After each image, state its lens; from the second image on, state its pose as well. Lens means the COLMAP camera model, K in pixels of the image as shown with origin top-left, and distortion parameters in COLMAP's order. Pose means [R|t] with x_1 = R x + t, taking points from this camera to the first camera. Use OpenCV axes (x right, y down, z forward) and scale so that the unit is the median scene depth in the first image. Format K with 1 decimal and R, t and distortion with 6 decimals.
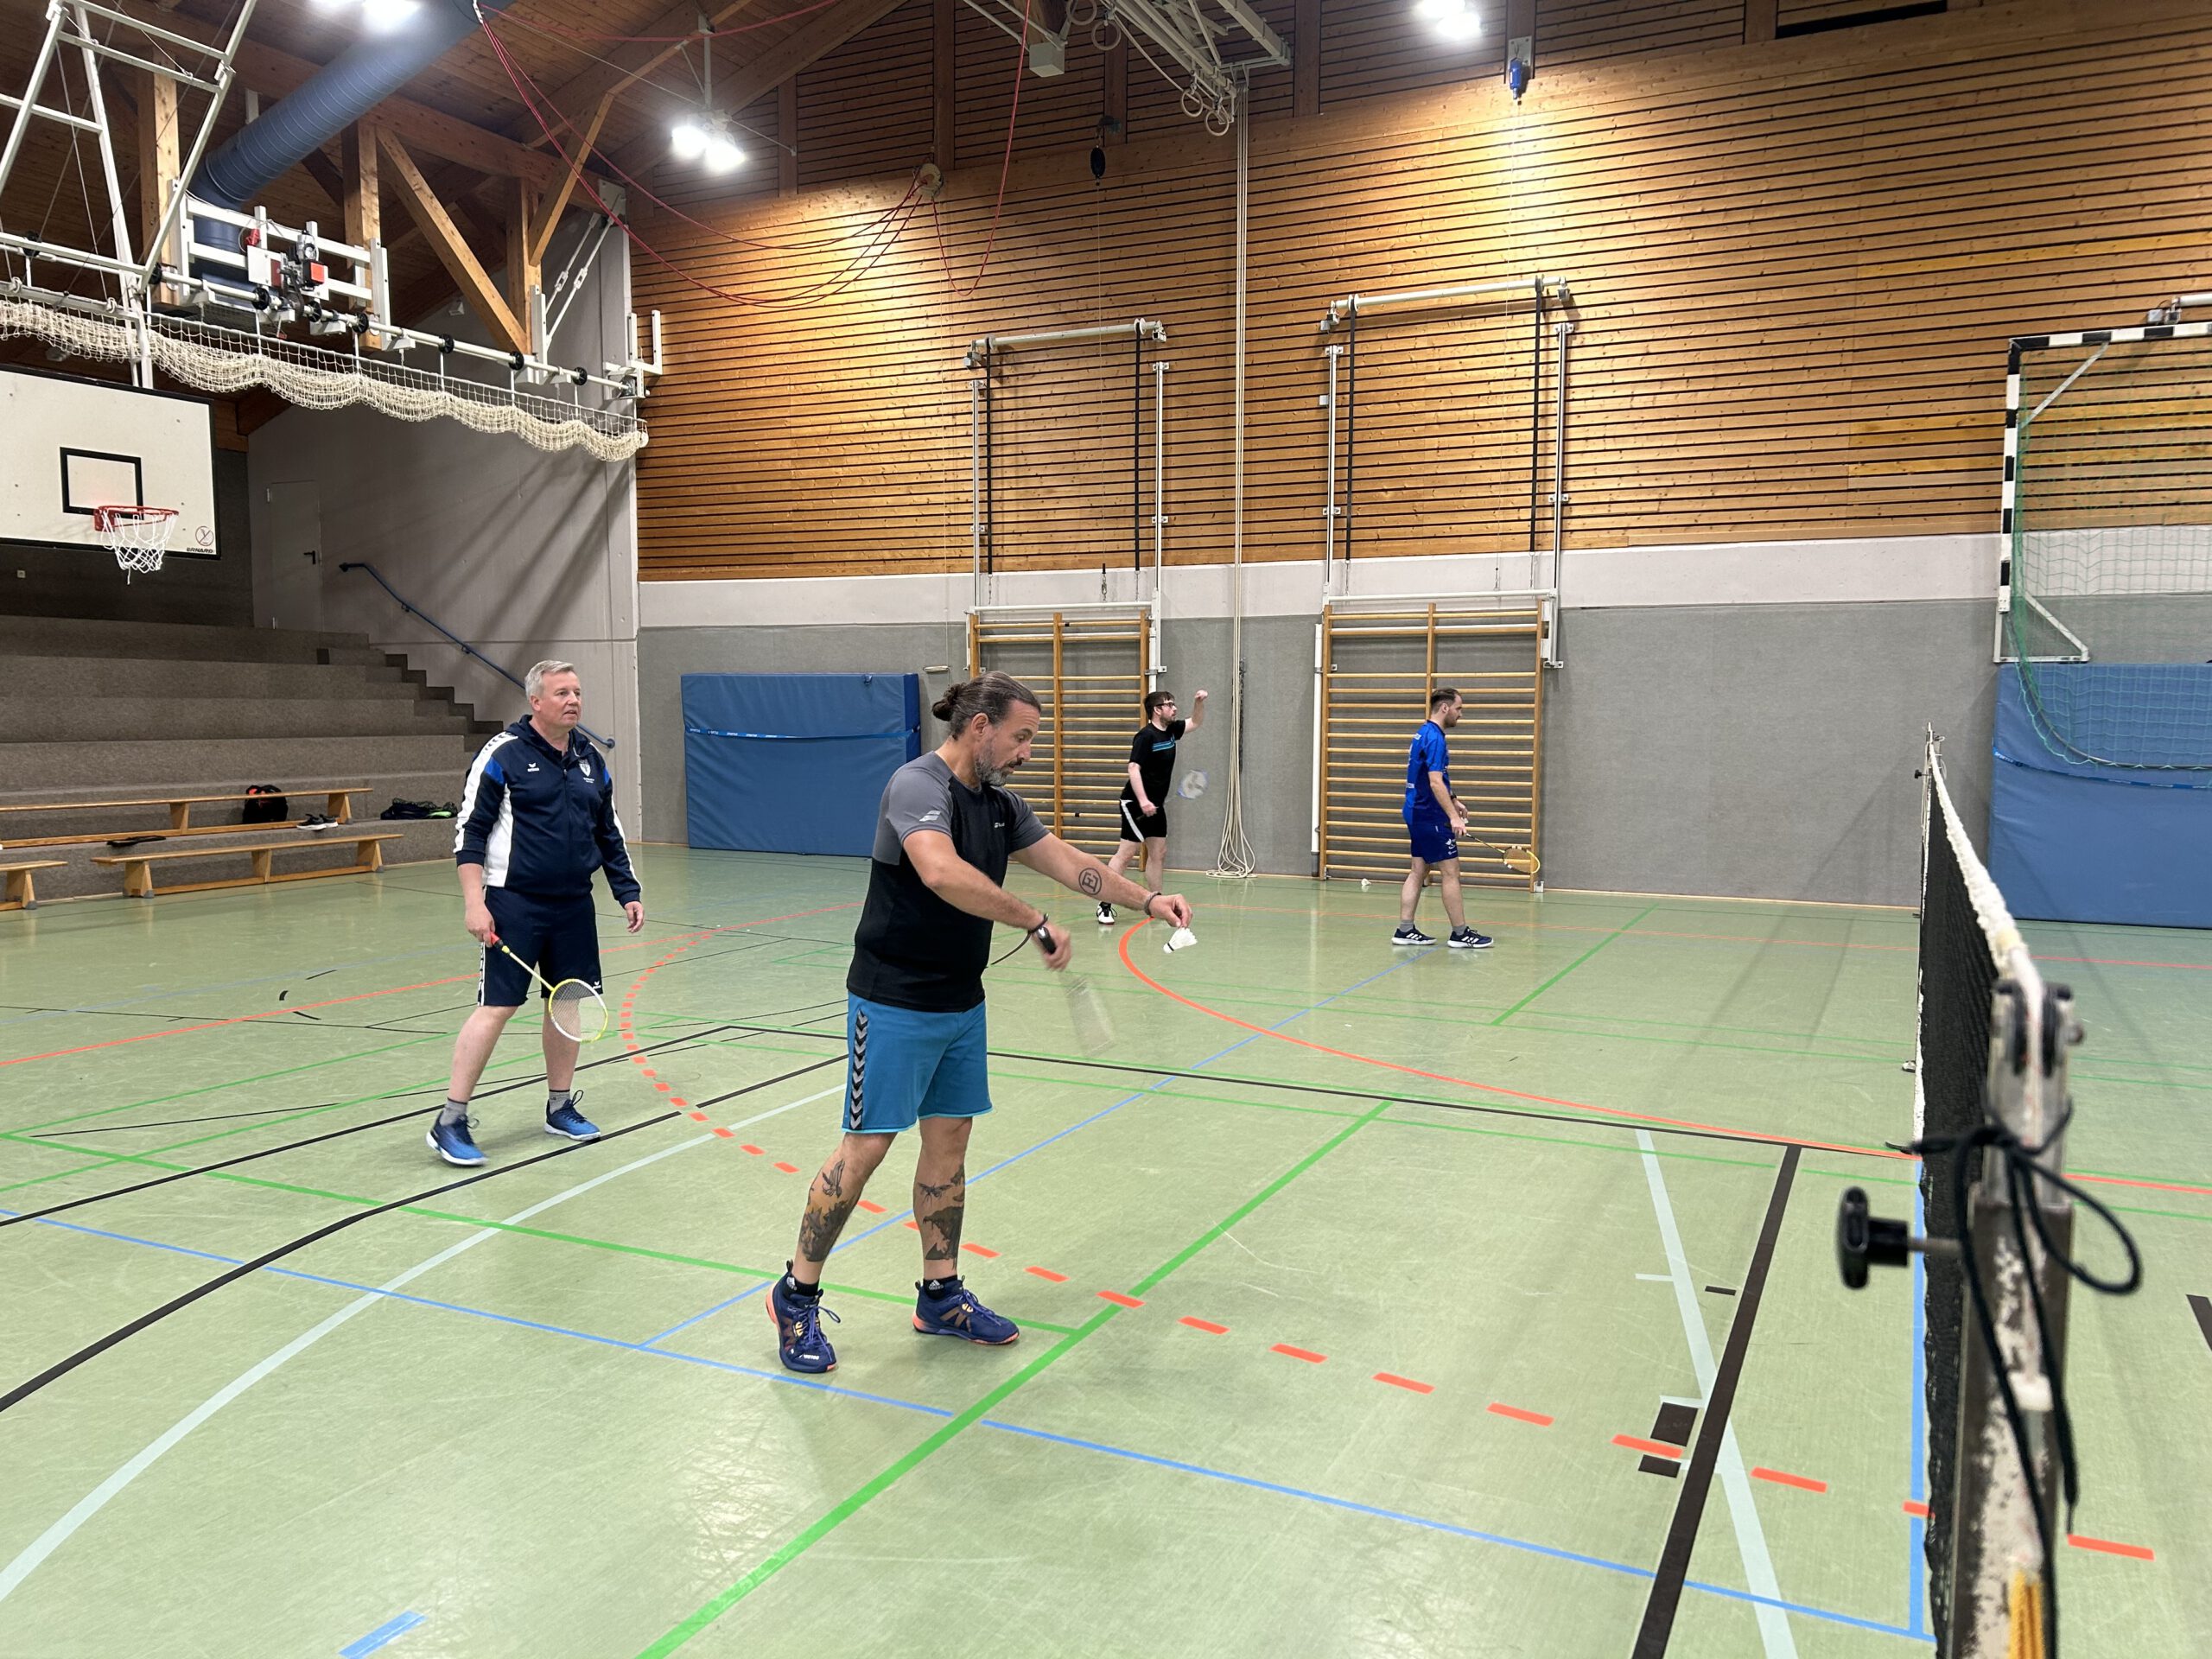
lens RADIAL K [[1654.7, 0, 1106.0], [0, 1654.7, 829.5], [0, 0, 1]] dist [0.049044, -0.052651]
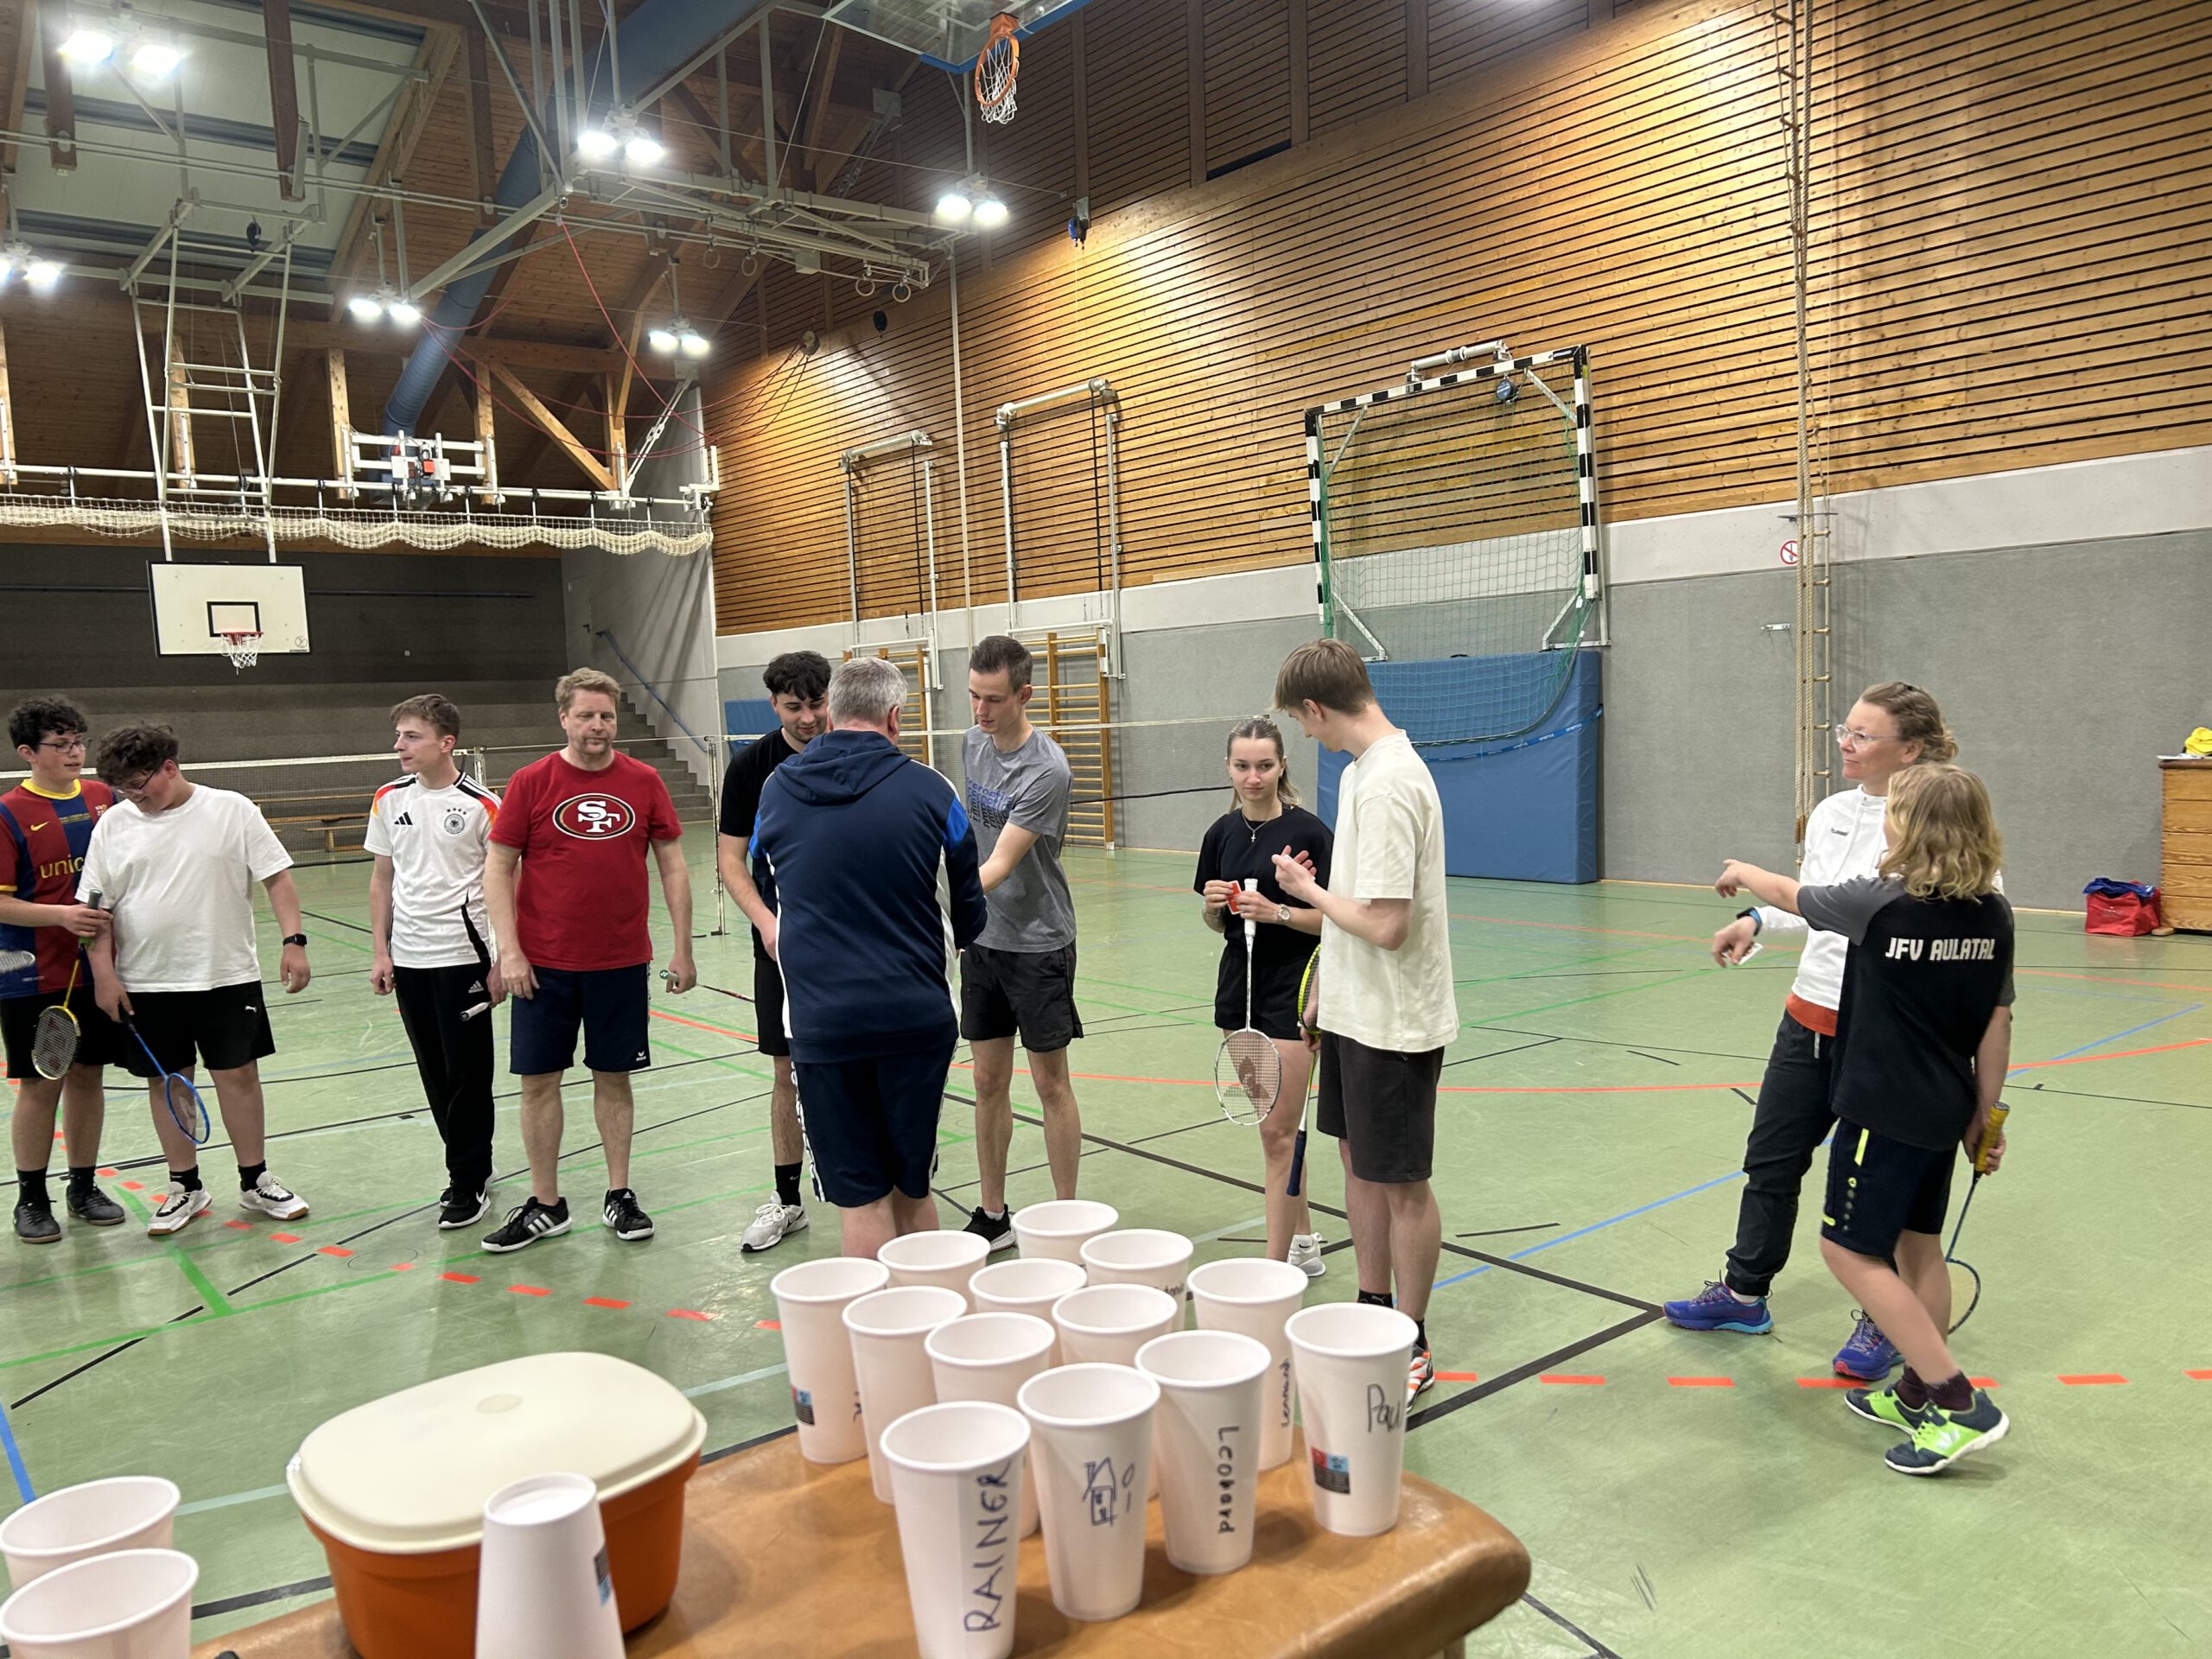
lens RADIAL K [[1654.7, 0, 1106.0], [0, 1654.7, 829.5], [0, 0, 1]] dist [0.049044, -0.052651]
pose [[0.899448, -0.003924, -0.437011, 0.813619], [0.006741, 0.999965, 0.004896, 0.013714], [0.436977, -0.007350, 0.899443, -0.164648]]
